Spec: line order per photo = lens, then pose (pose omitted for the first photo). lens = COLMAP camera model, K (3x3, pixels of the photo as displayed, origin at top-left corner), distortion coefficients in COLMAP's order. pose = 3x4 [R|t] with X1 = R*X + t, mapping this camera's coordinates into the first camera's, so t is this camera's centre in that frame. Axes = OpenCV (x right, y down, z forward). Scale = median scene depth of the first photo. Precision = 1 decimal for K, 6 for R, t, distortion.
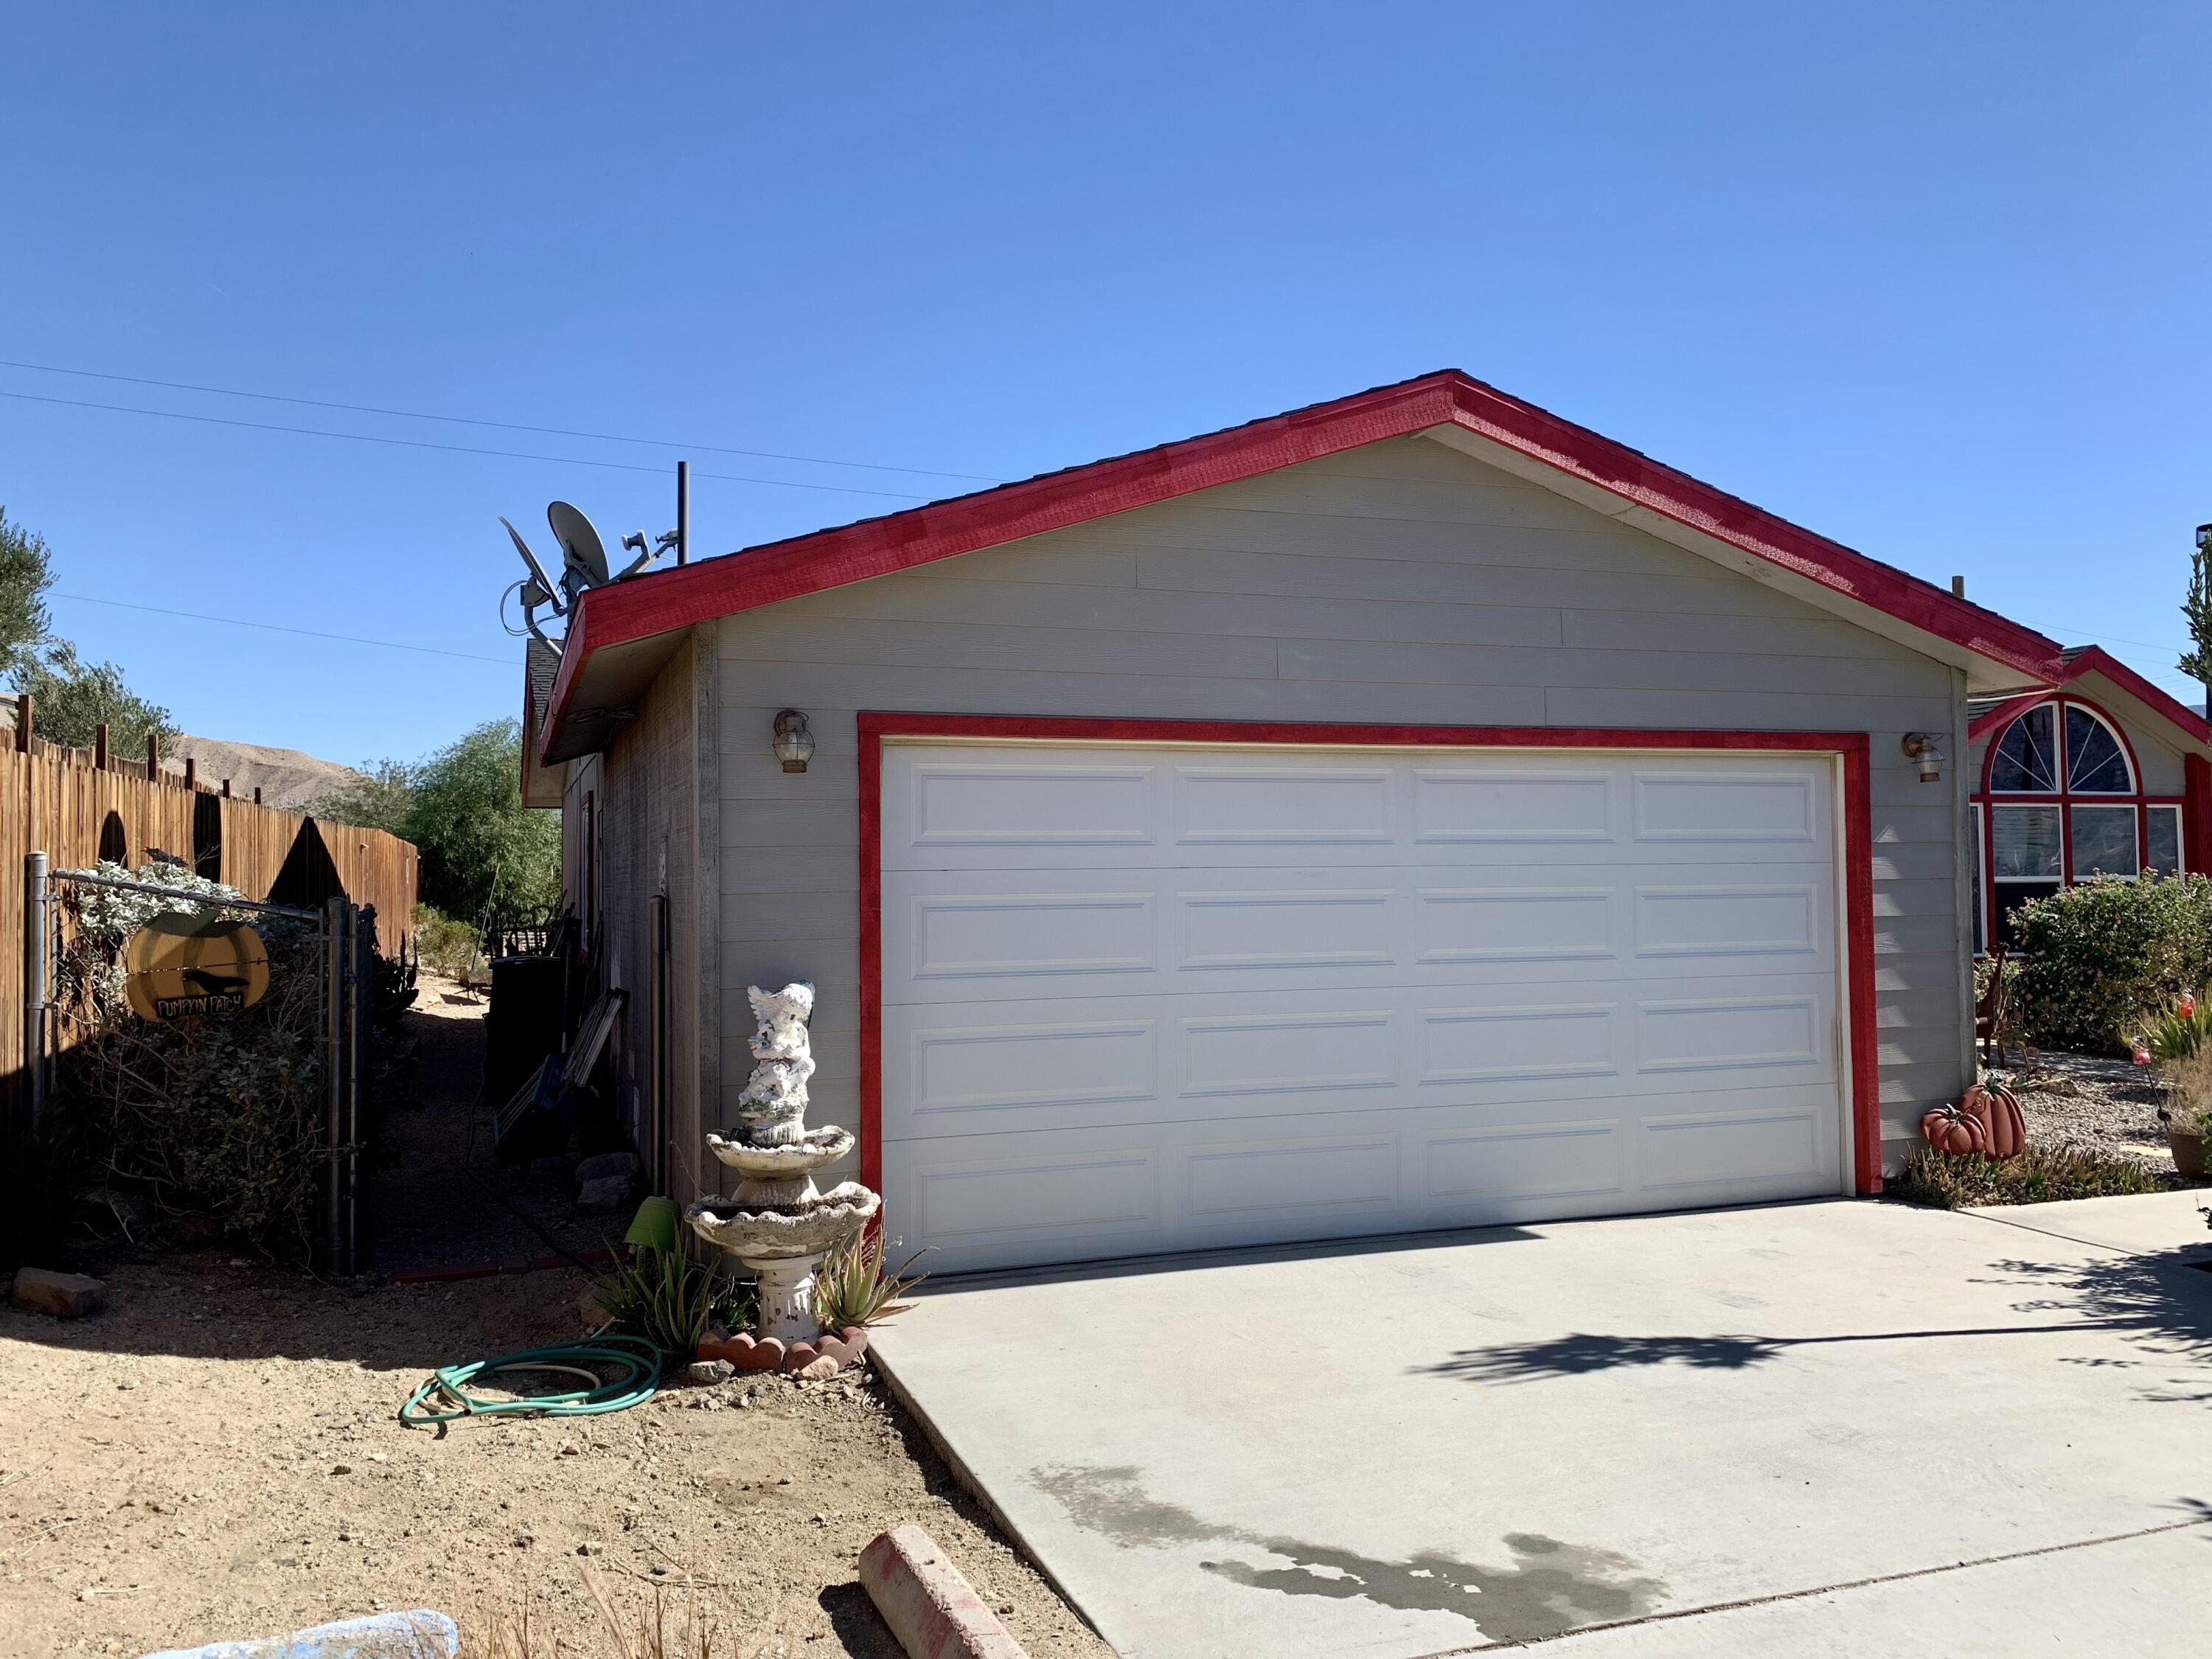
lens RADIAL K [[1703.4, 0, 1106.0], [0, 1703.4, 829.5], [0, 0, 1]] dist [0.124067, -0.175652]
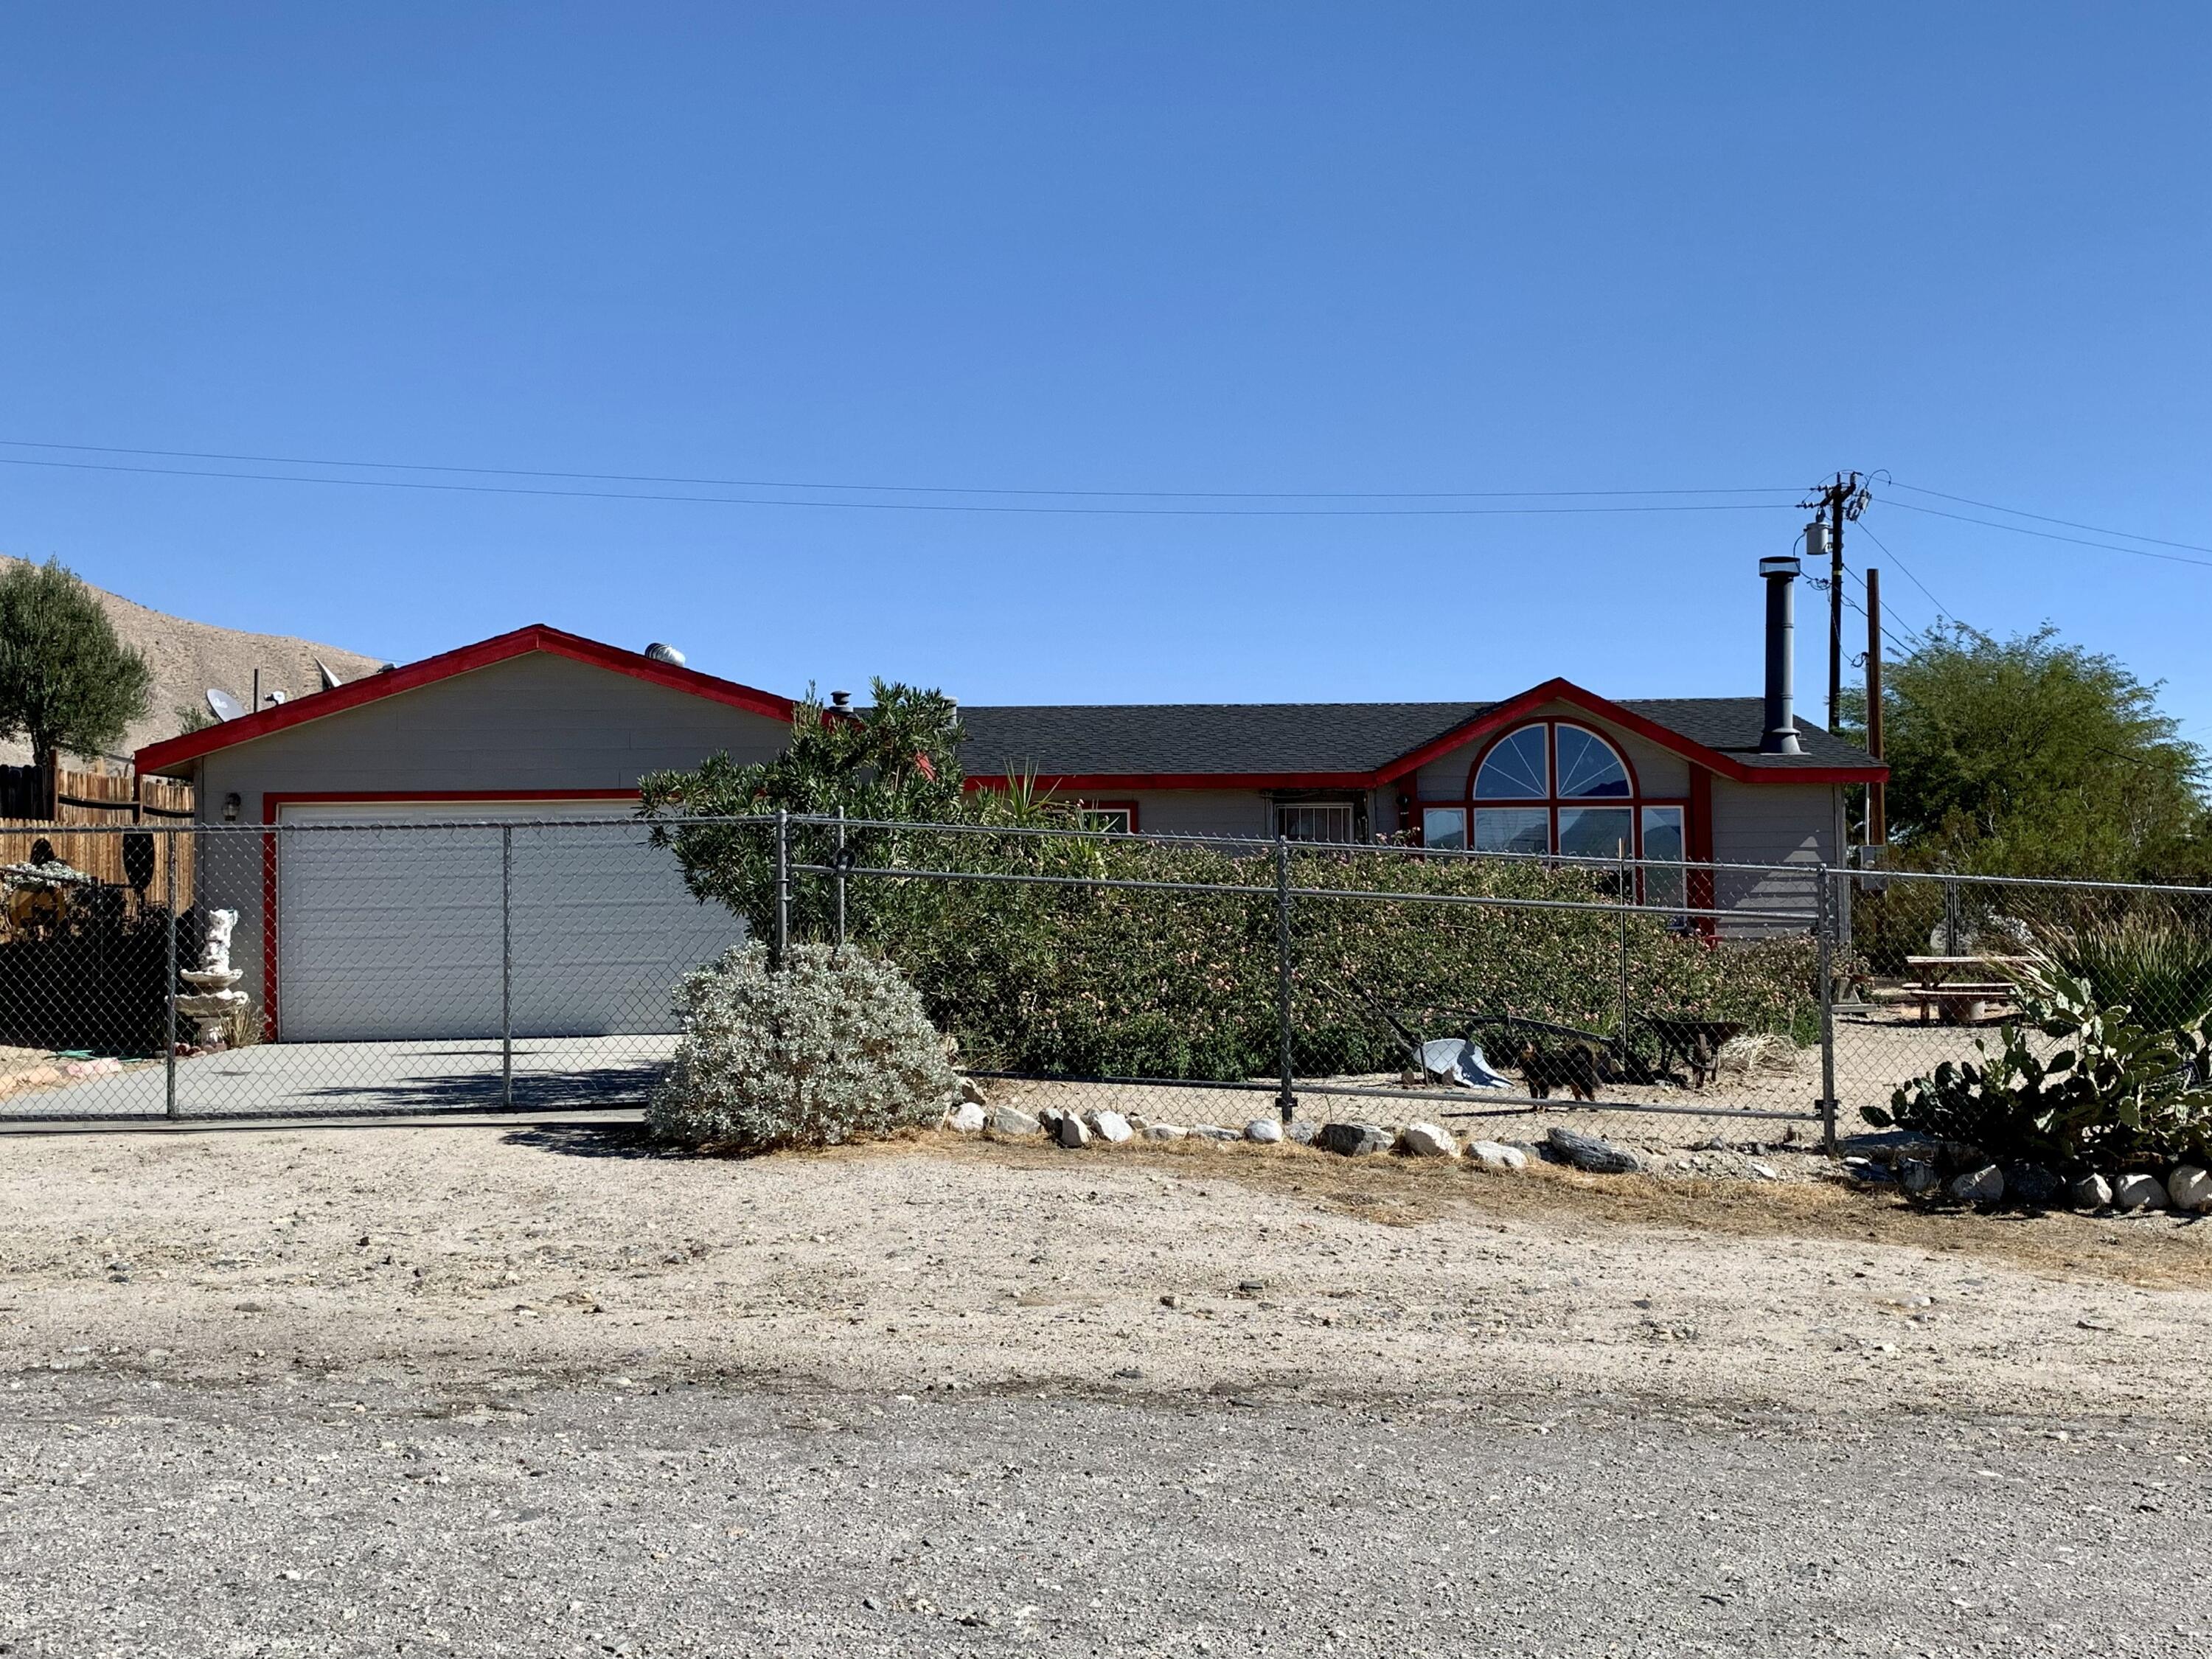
lens RADIAL K [[2286.6, 0, 1106.0], [0, 2286.6, 829.5], [0, 0, 1]] dist [0.149481, -0.001049]
pose [[0.950814, -0.009524, -0.309614, 0.881998], [0.010797, 0.999939, 0.002398, -0.007117], [0.309573, -0.005623, 0.950859, -0.755981]]
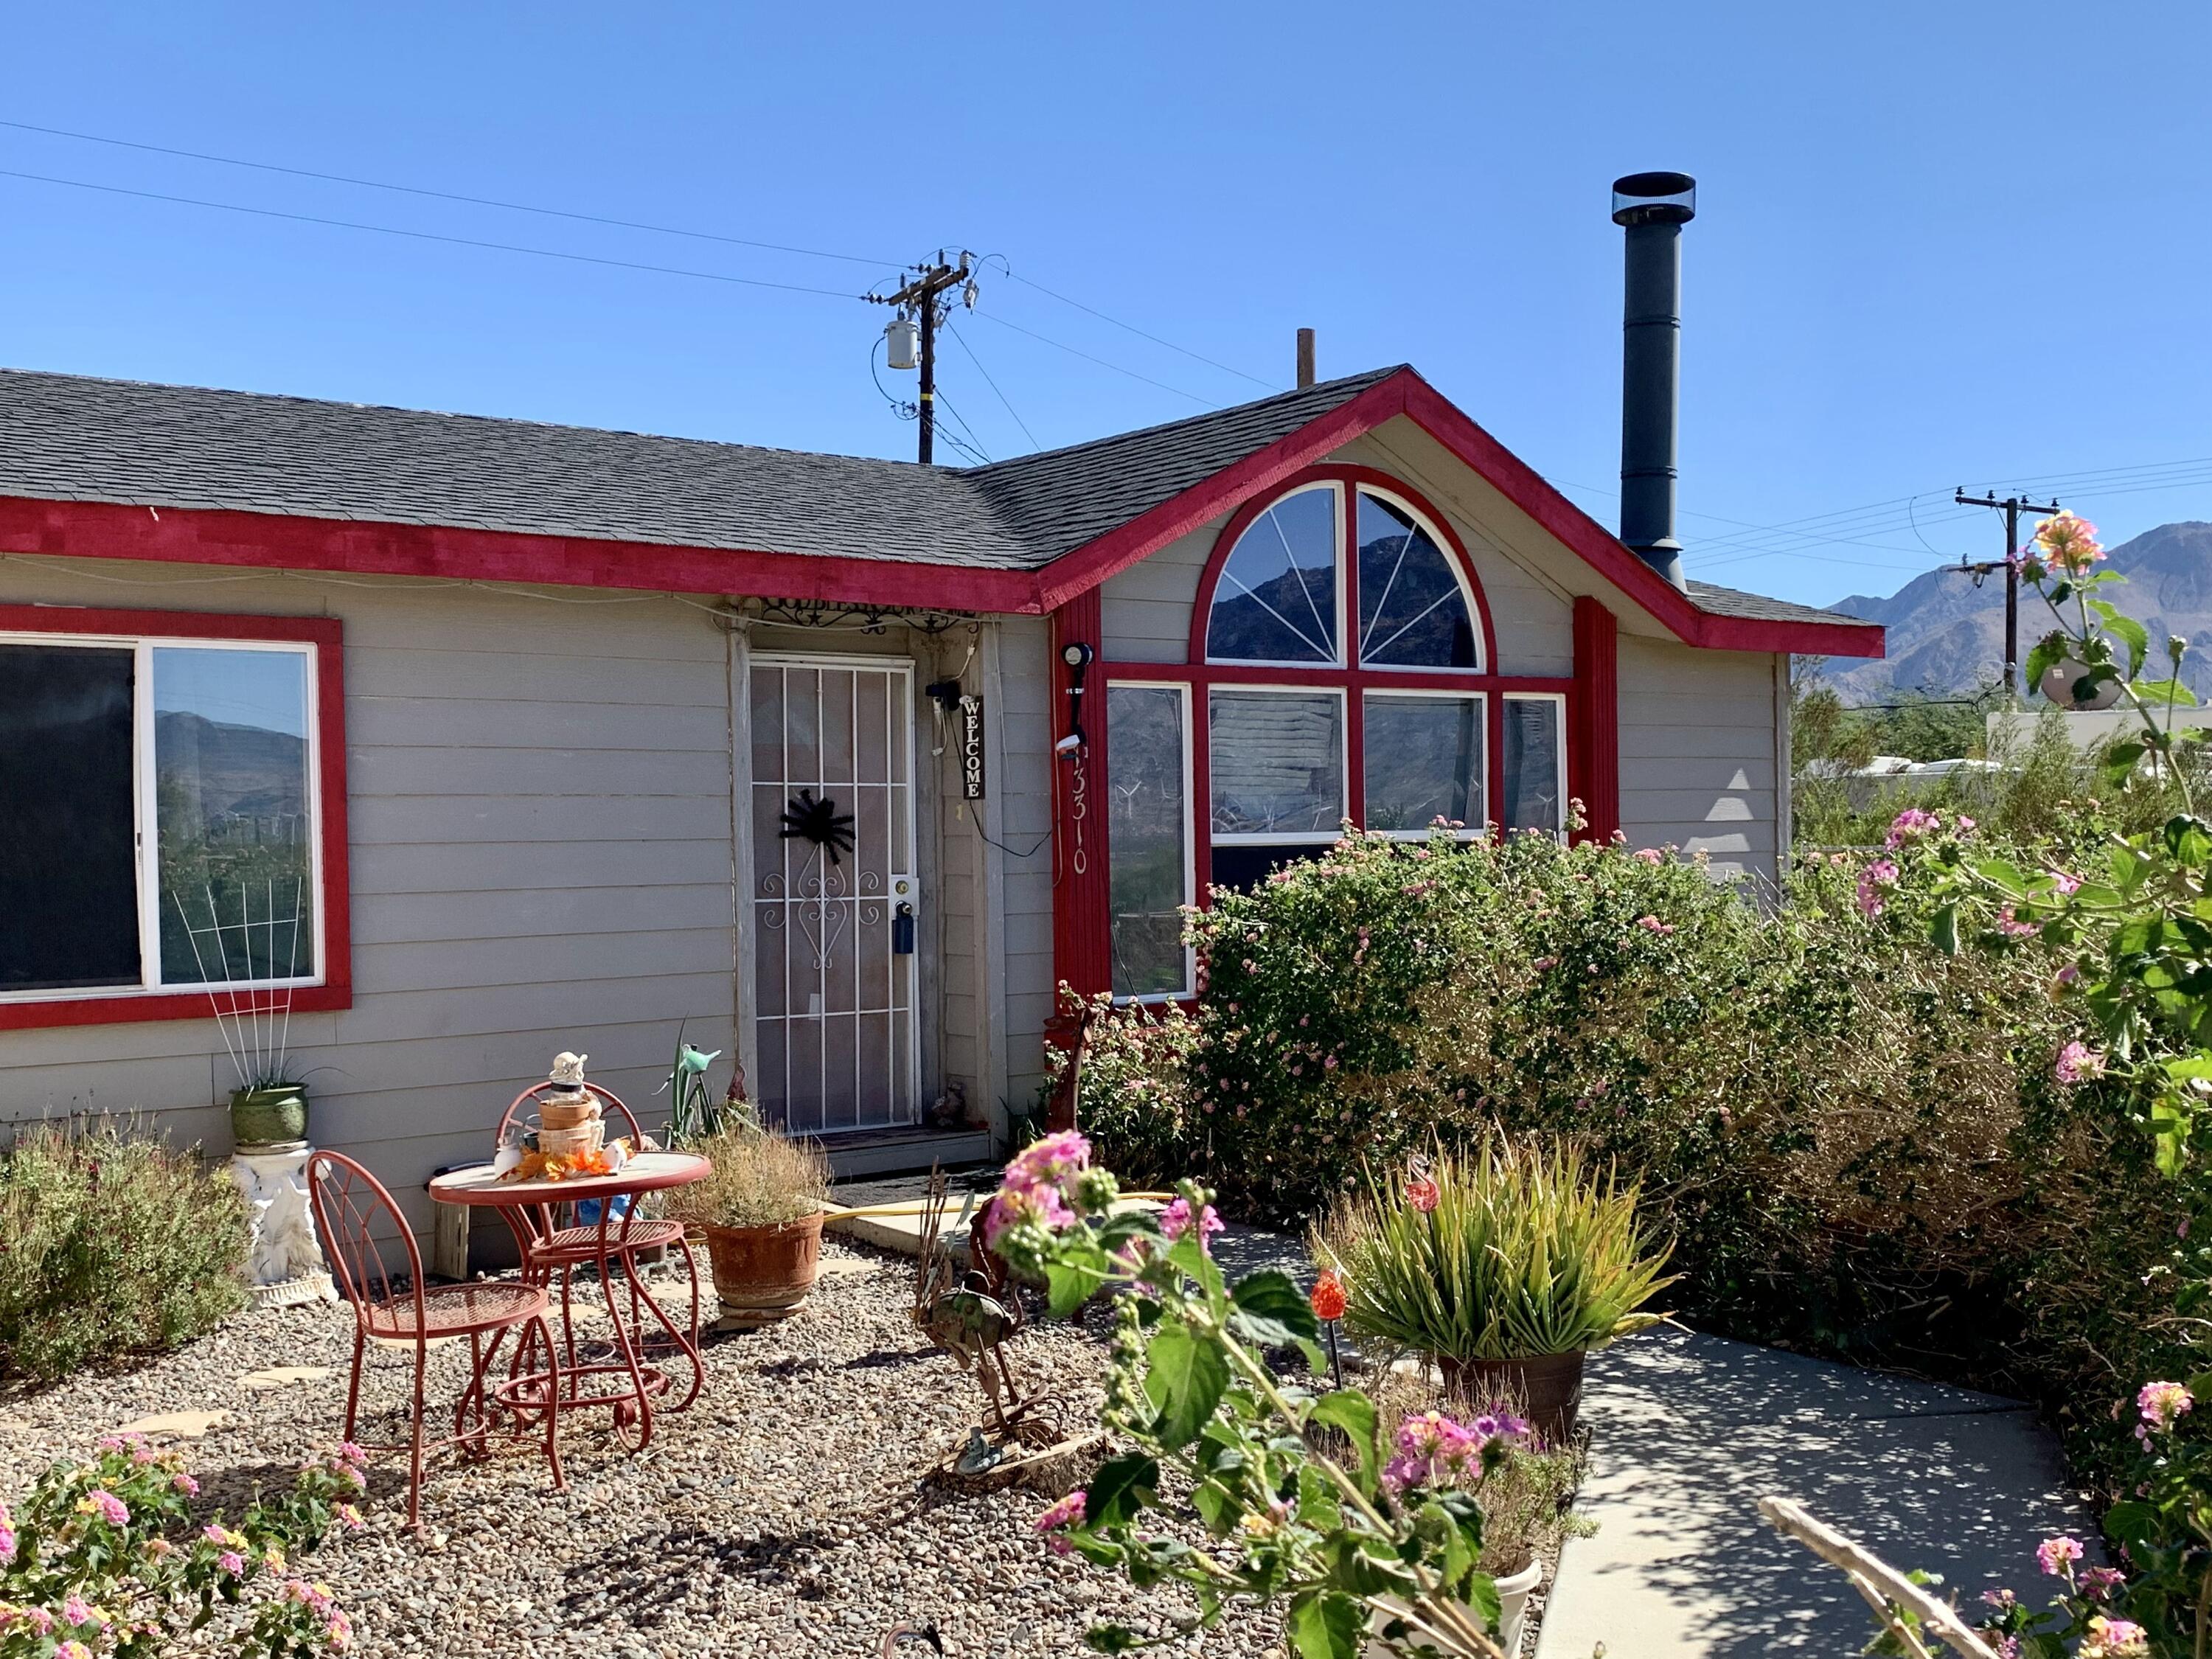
lens RADIAL K [[2286.6, 0, 1106.0], [0, 2286.6, 829.5], [0, 0, 1]] dist [0.149481, -0.001049]
pose [[0.953734, -0.003159, 0.300635, 0.331039], [-0.006259, 0.999520, 0.030357, 0.007558], [-0.300587, -0.030834, 0.953256, 0.452348]]
